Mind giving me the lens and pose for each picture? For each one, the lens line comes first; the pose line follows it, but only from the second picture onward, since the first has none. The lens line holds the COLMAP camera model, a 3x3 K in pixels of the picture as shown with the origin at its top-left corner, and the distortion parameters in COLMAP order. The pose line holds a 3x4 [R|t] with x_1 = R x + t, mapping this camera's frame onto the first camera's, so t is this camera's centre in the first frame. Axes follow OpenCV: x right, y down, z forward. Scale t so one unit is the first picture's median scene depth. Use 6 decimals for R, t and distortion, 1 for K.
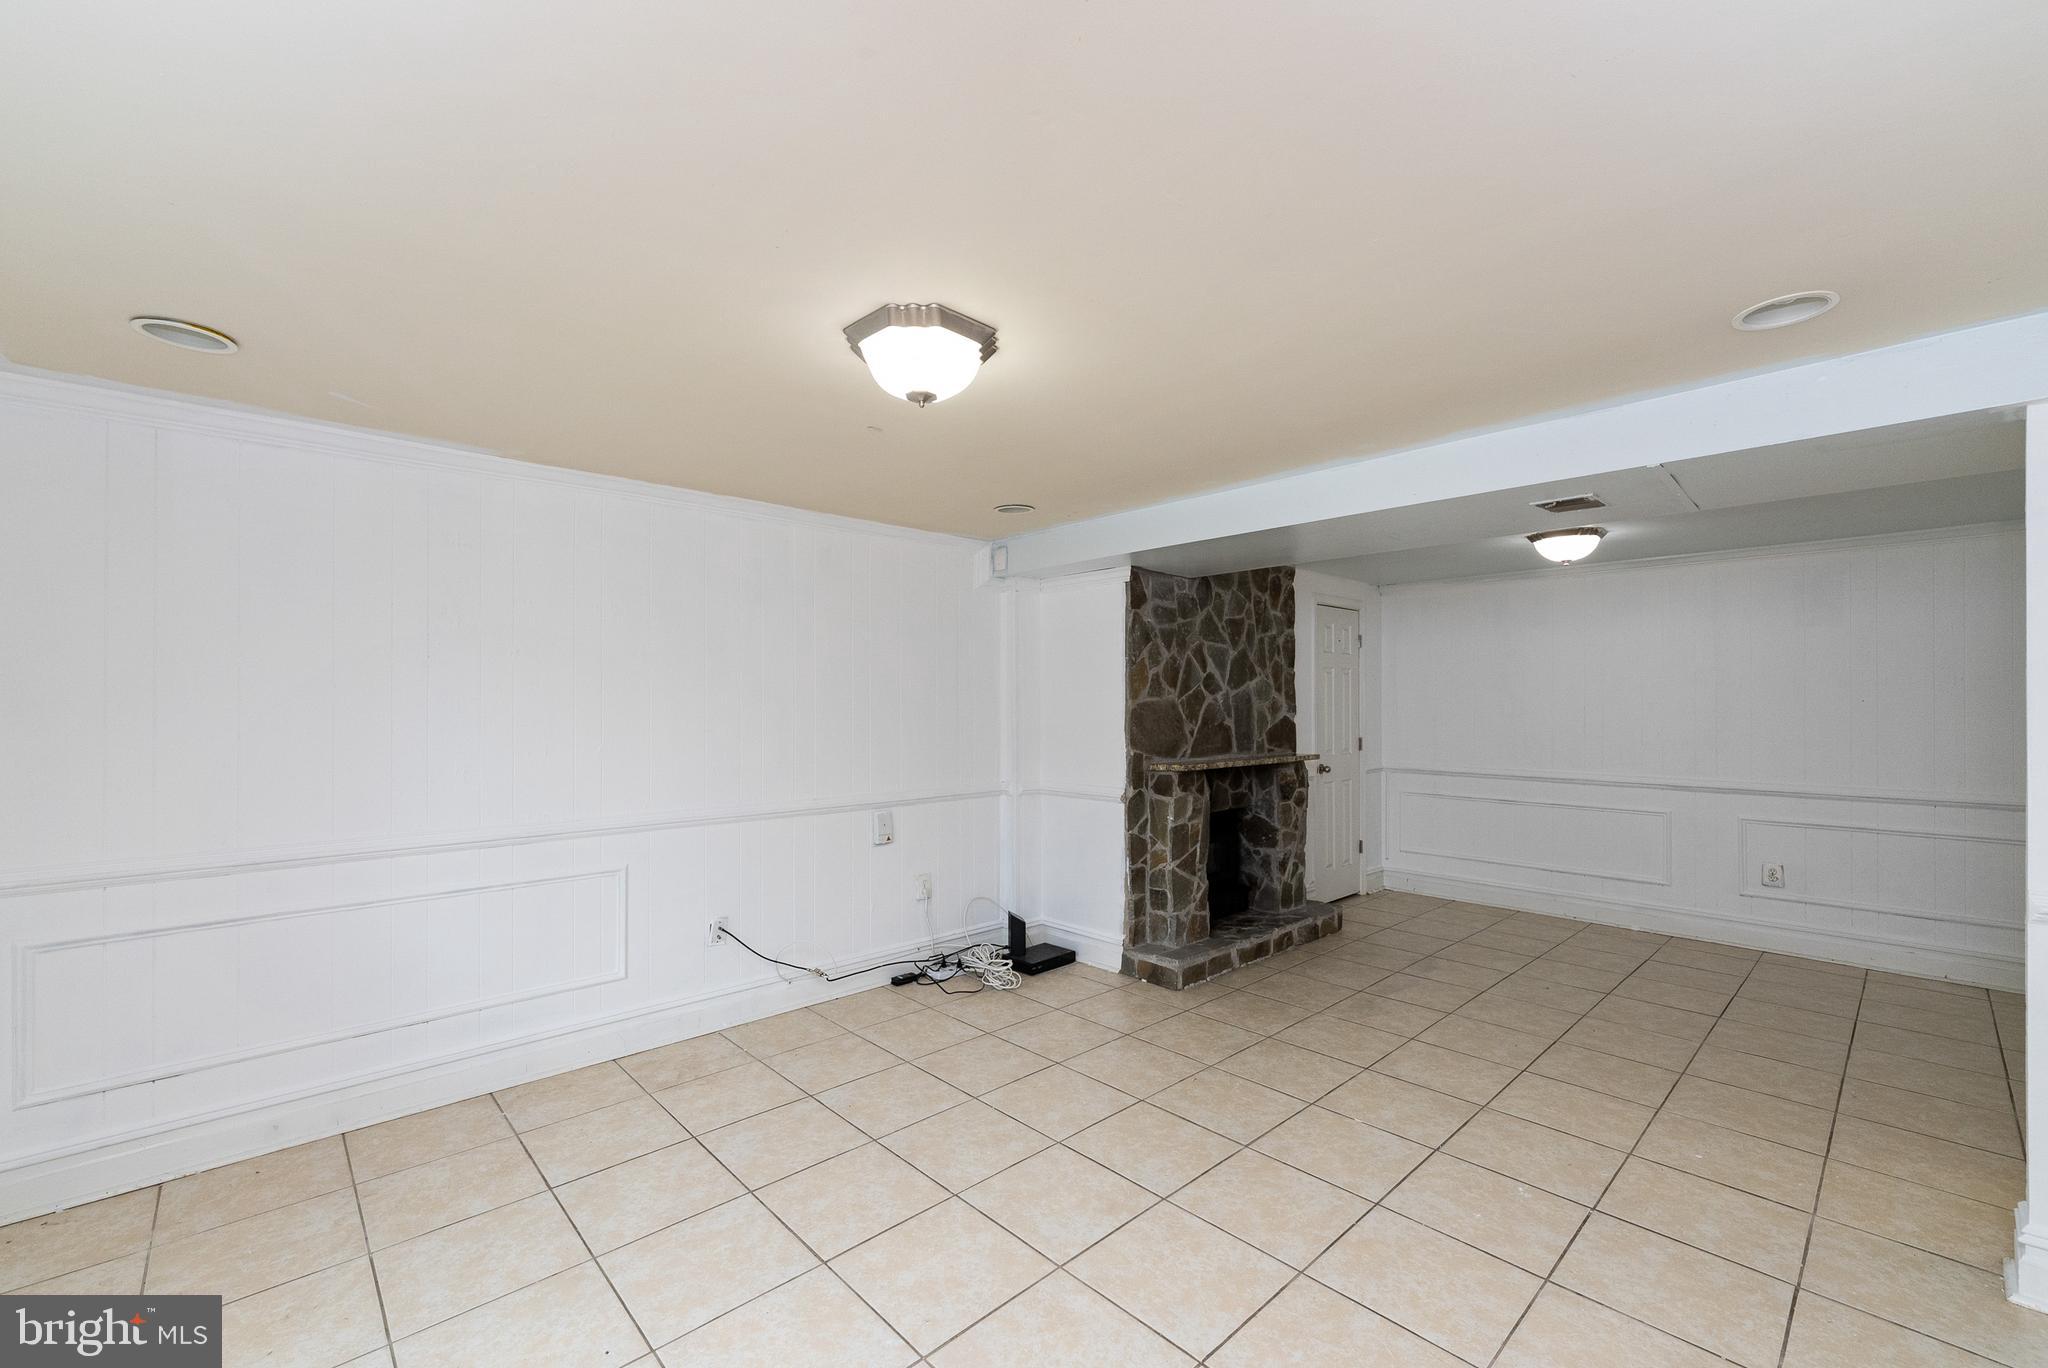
lens RADIAL K [[834.8, 0, 1021.9], [0, 834.8, 697.9], [0, 0, 1]] dist [-0.002594, 0.000554]
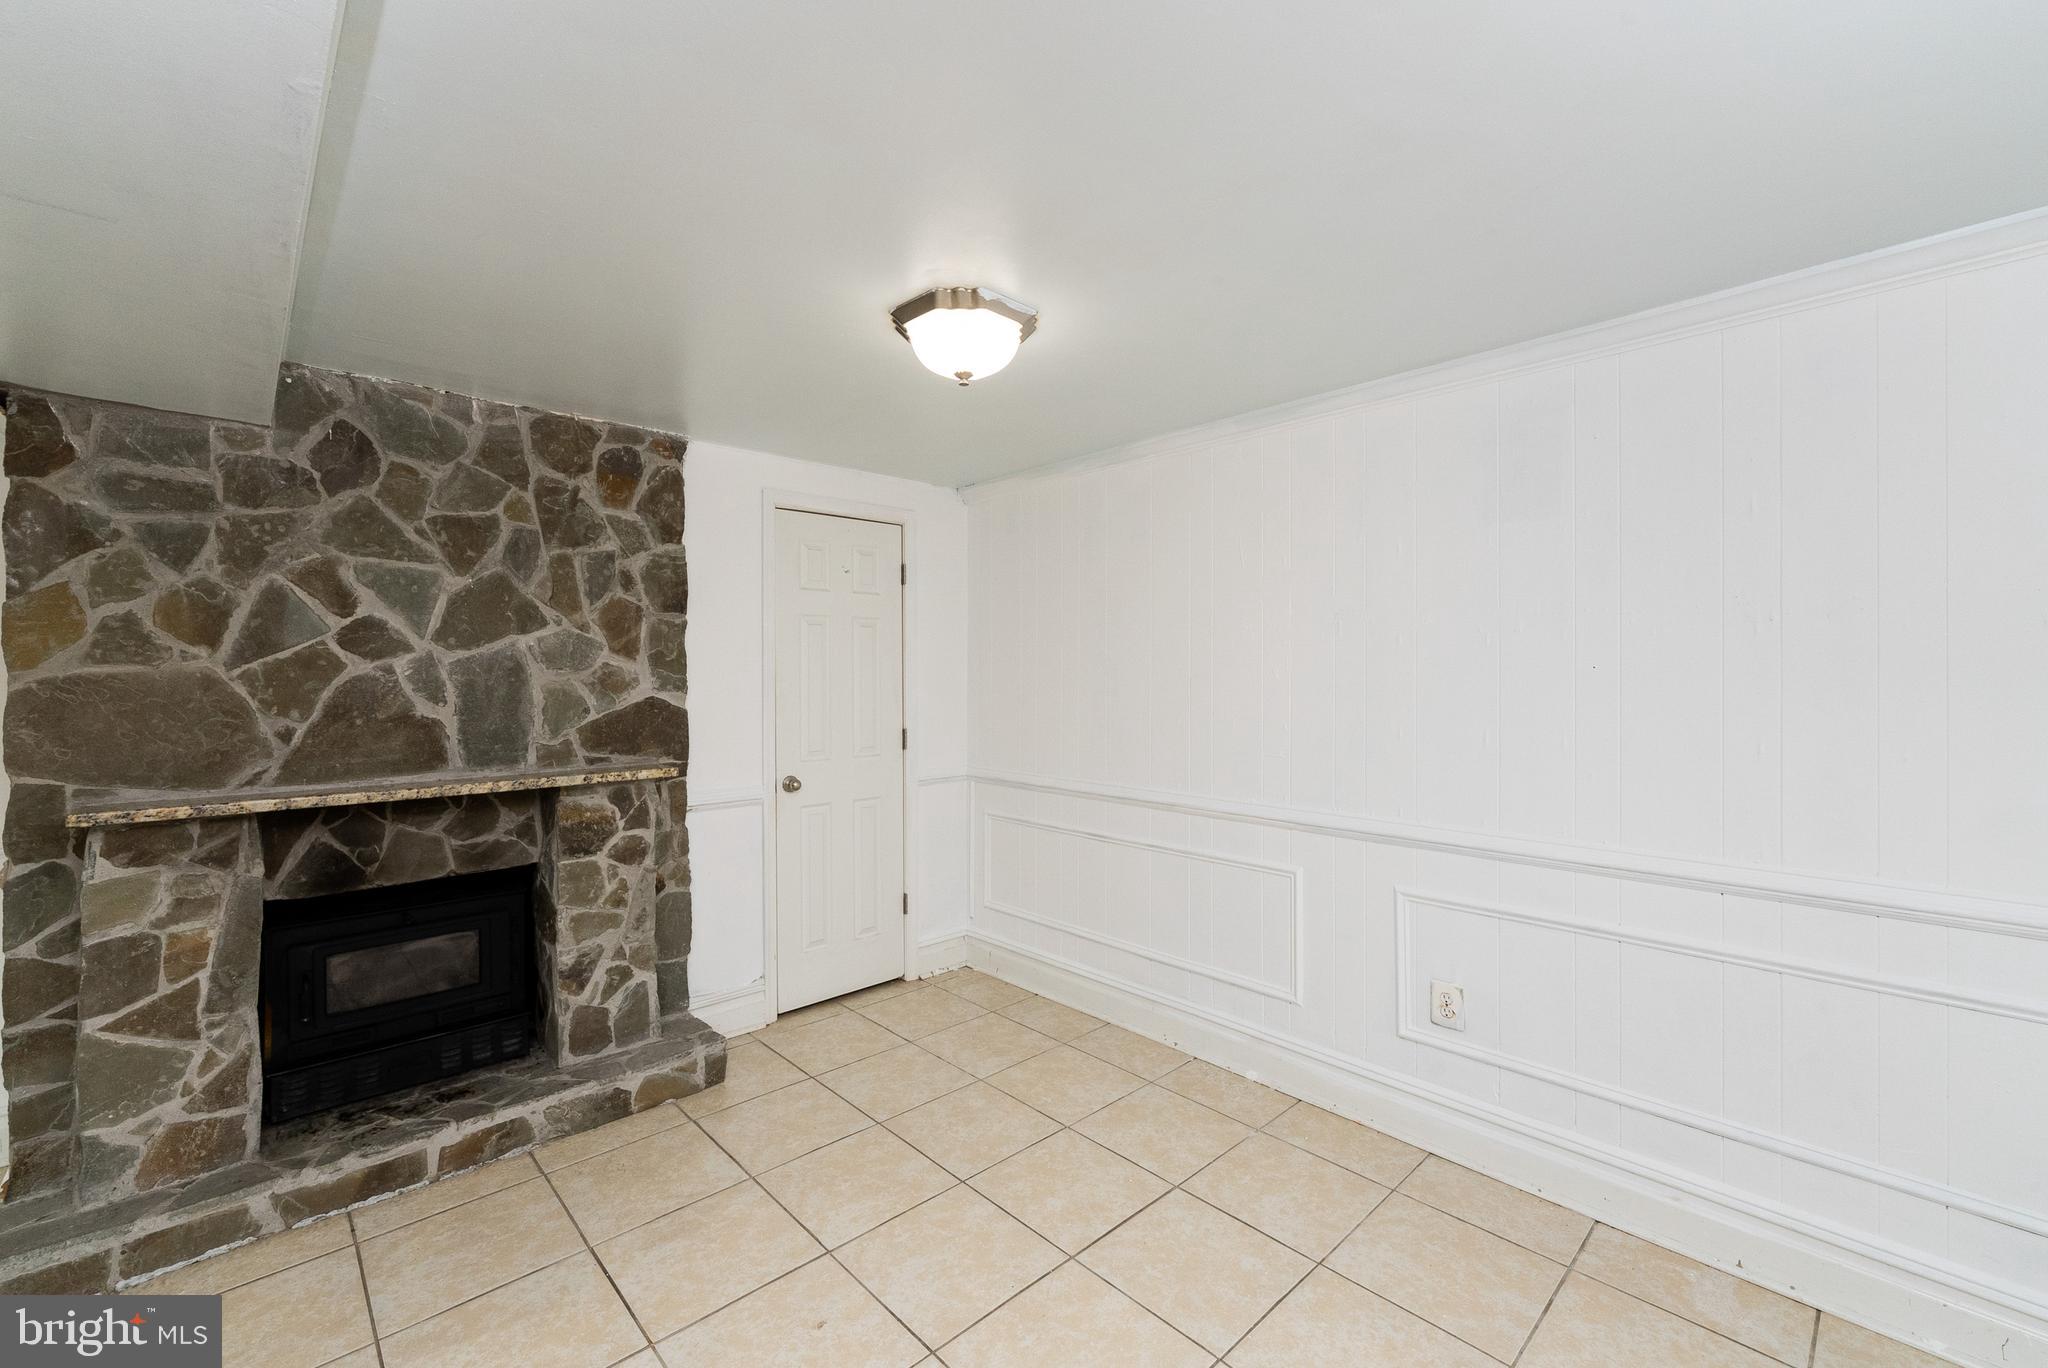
lens RADIAL K [[834.8, 0, 1027.9], [0, 834.8, 671.8], [0, 0, 1]] dist [-0.002594, 0.000554]
pose [[0.999940, -0.003434, 0.010365, 0.640765], [0.003359, 0.999969, 0.007181, 0.001338], [-0.010389, -0.007145, 0.999920, 0.490290]]
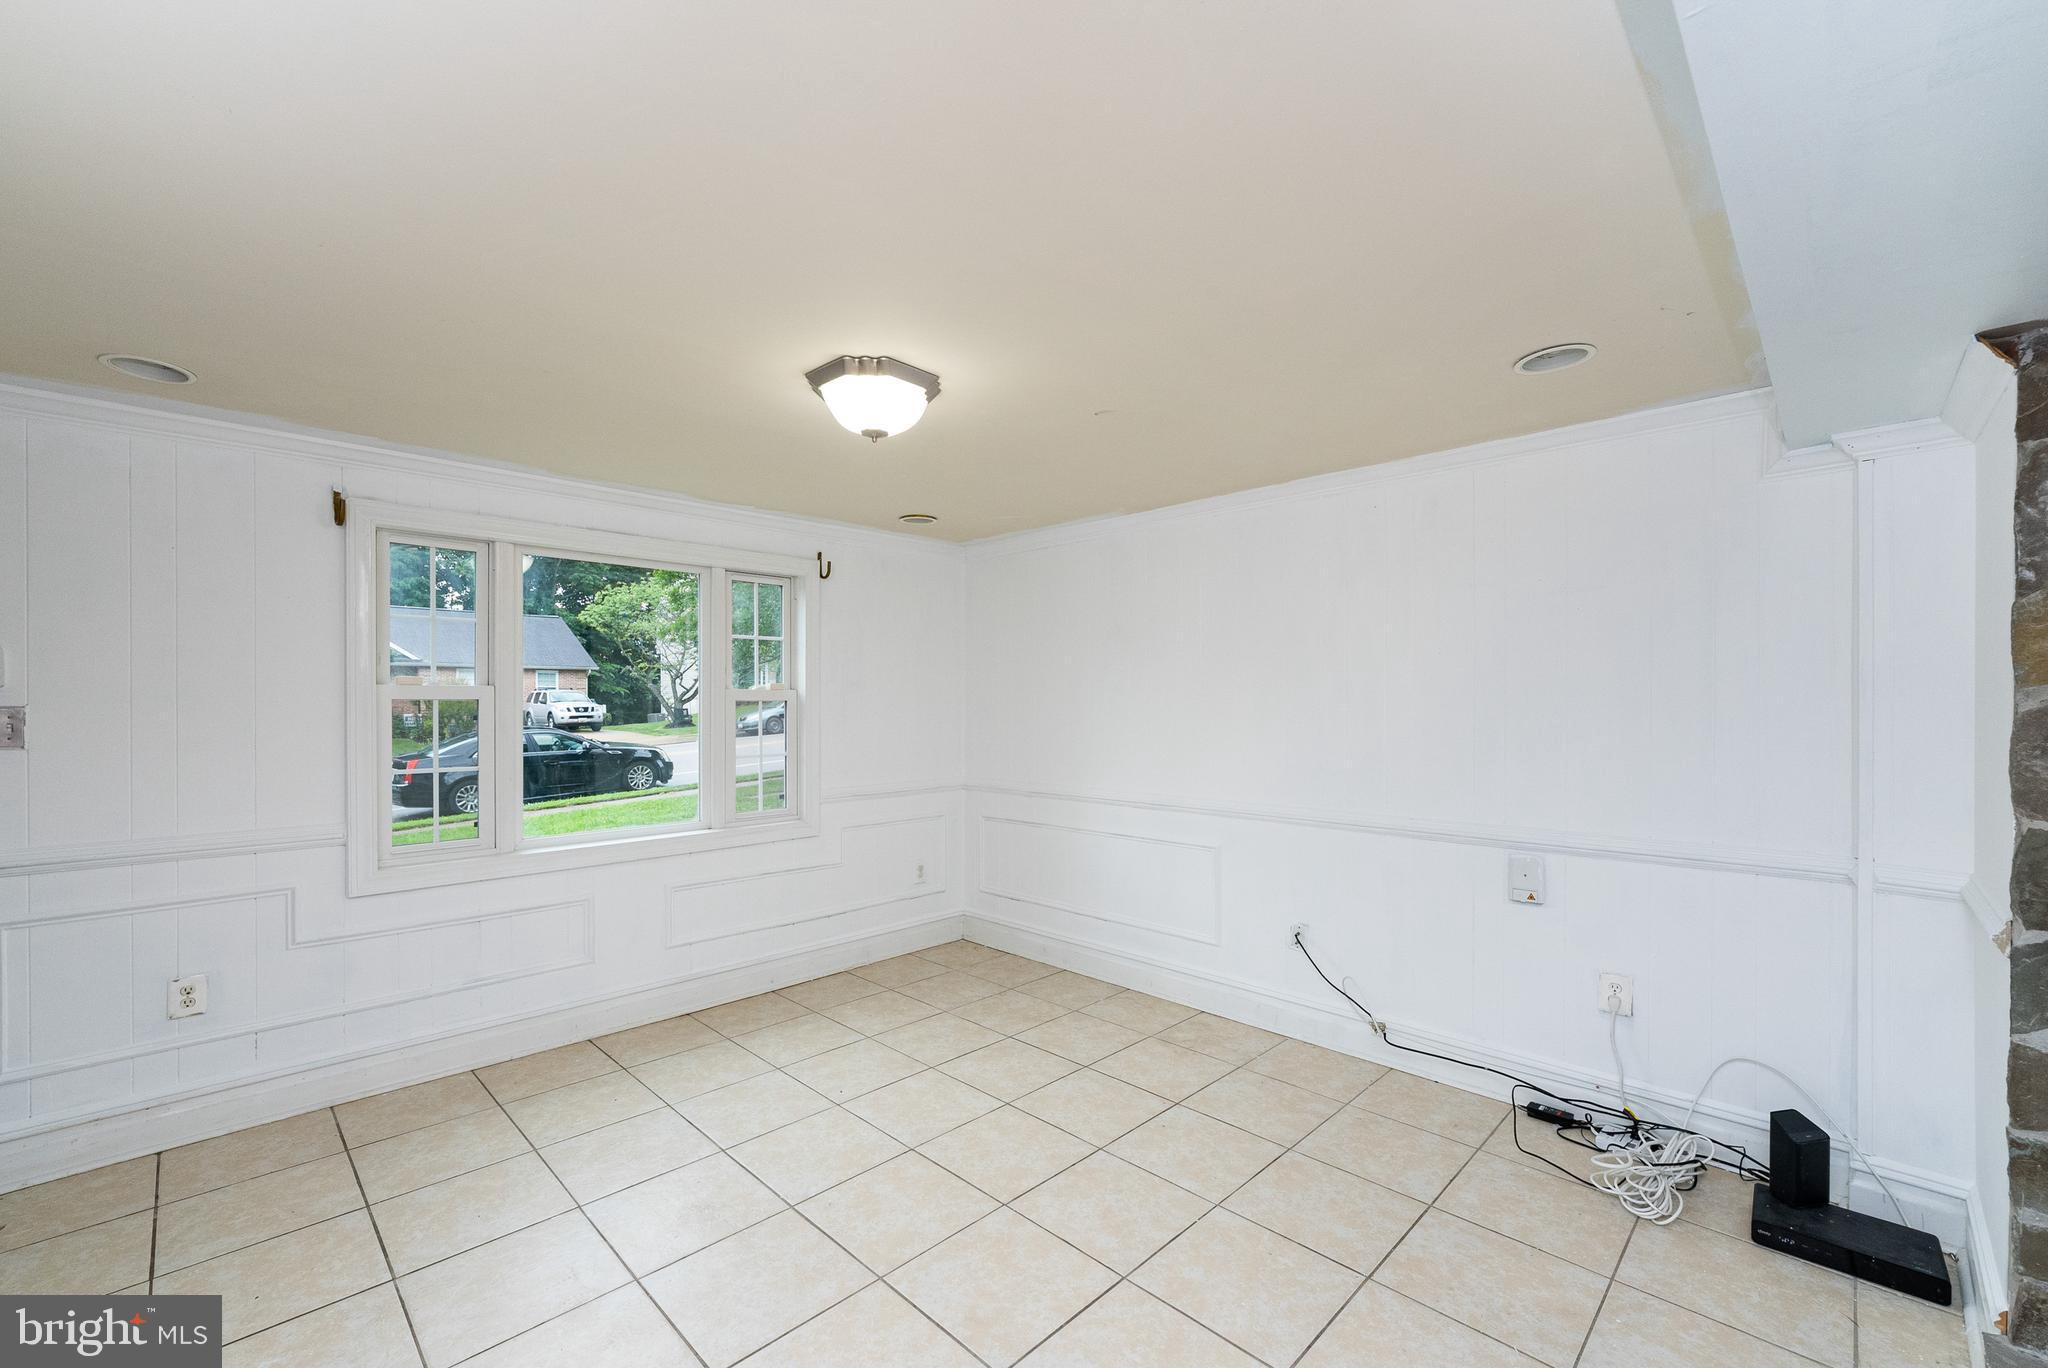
lens RADIAL K [[834.8, 0, 1021.4], [0, 834.8, 694.0], [0, 0, 1]] dist [-0.002594, 0.000554]
pose [[0.037154, -0.009605, -0.999263, 0.453567], [0.008365, 0.999922, -0.009301, 0.005112], [0.999275, -0.008014, 0.037232, 0.498692]]
